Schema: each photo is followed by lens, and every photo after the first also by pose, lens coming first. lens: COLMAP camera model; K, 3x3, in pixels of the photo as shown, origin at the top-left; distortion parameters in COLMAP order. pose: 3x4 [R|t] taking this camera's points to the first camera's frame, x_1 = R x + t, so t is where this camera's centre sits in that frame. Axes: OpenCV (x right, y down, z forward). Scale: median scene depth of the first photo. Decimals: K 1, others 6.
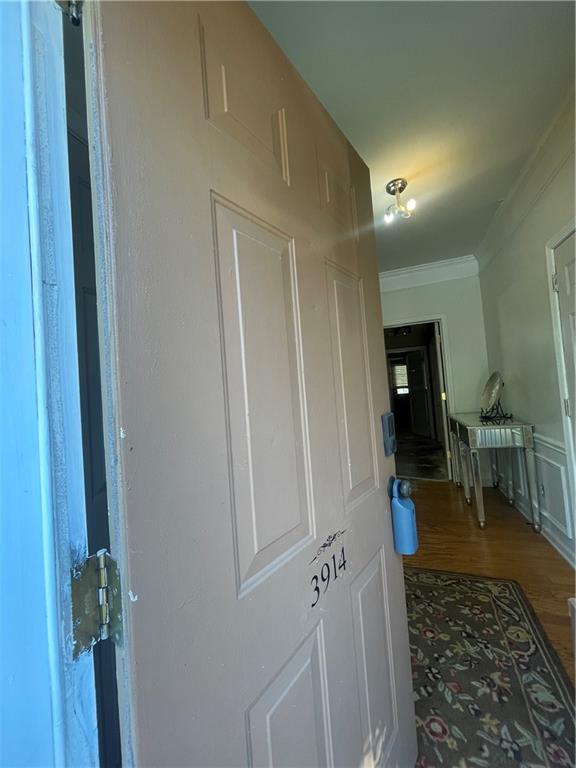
lens RADIAL K [[309.1, 0, 286.6], [0, 309.1, 380.4], [0, 0, 1]] dist [-0.006221, 0.000818]
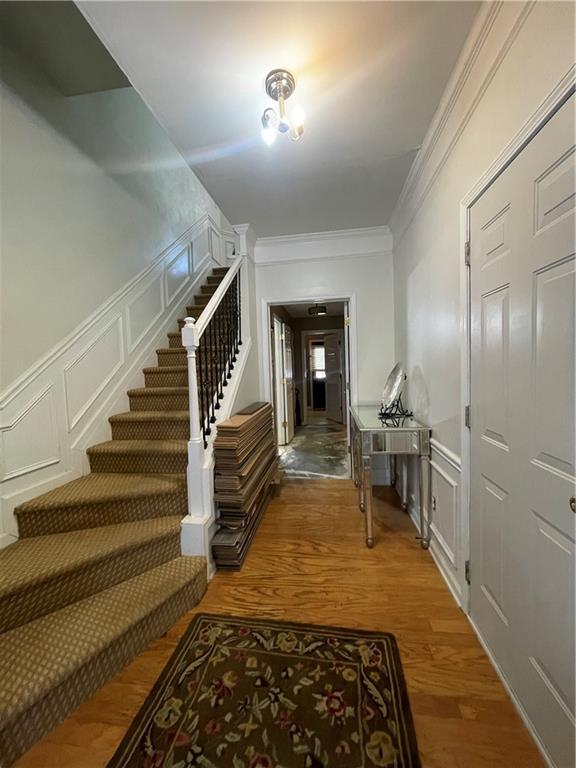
lens RADIAL K [[309.1, 0, 285.6], [0, 309.1, 385.2], [0, 0, 1]] dist [-0.006221, 0.000818]
pose [[0.976859, 0.021402, 0.212812, 0.234859], [-0.040135, 0.995649, 0.084100, -0.032992], [-0.210086, -0.090695, 0.973467, 0.275793]]
